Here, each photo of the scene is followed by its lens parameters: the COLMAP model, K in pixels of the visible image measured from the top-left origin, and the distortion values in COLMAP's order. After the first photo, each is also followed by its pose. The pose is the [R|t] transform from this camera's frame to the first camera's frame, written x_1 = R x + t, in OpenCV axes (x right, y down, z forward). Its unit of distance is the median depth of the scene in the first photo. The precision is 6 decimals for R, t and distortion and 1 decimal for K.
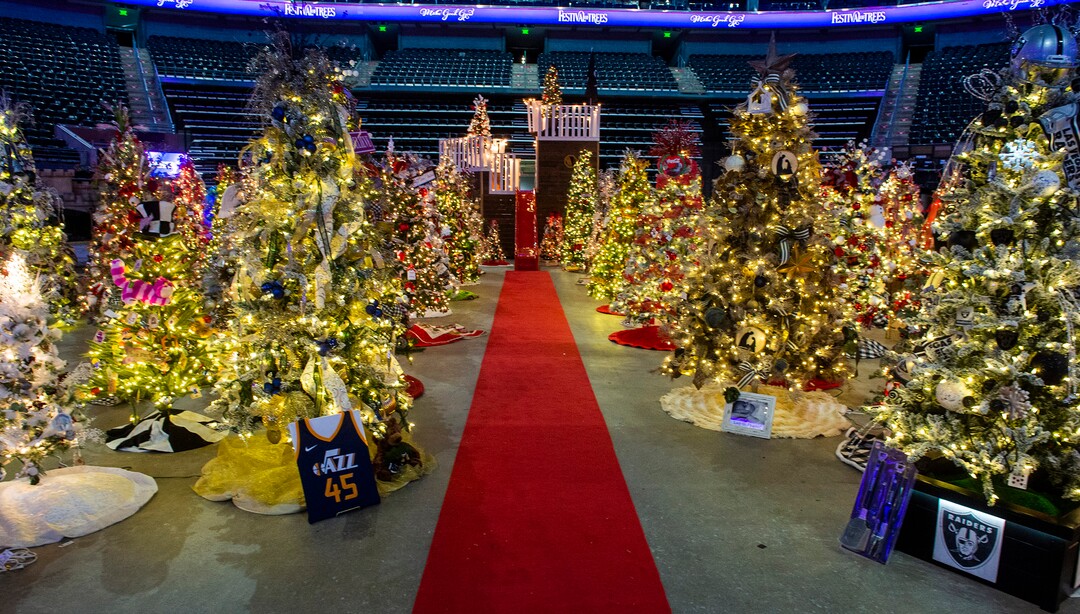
lens RADIAL K [[747.8, 0, 540.0], [0, 747.8, 307.0], [0, 0, 1]] dist [-0.047206, -0.006032]
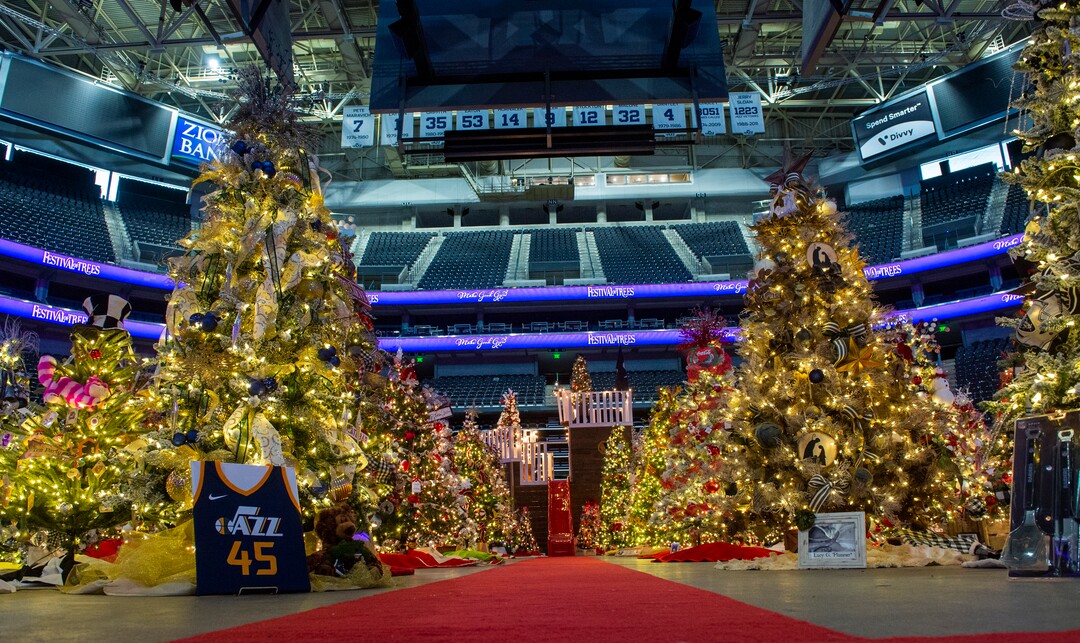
lens RADIAL K [[761.4, 0, 540.0], [0, 761.4, 321.5], [0, 0, 1]] dist [-0.047417, -0.004435]
pose [[0.997808, -0.052609, -0.040151, 0.017466], [0.031719, 0.912632, -0.407549, 0.143947], [0.058083, 0.405382, 0.912300, 0.120163]]
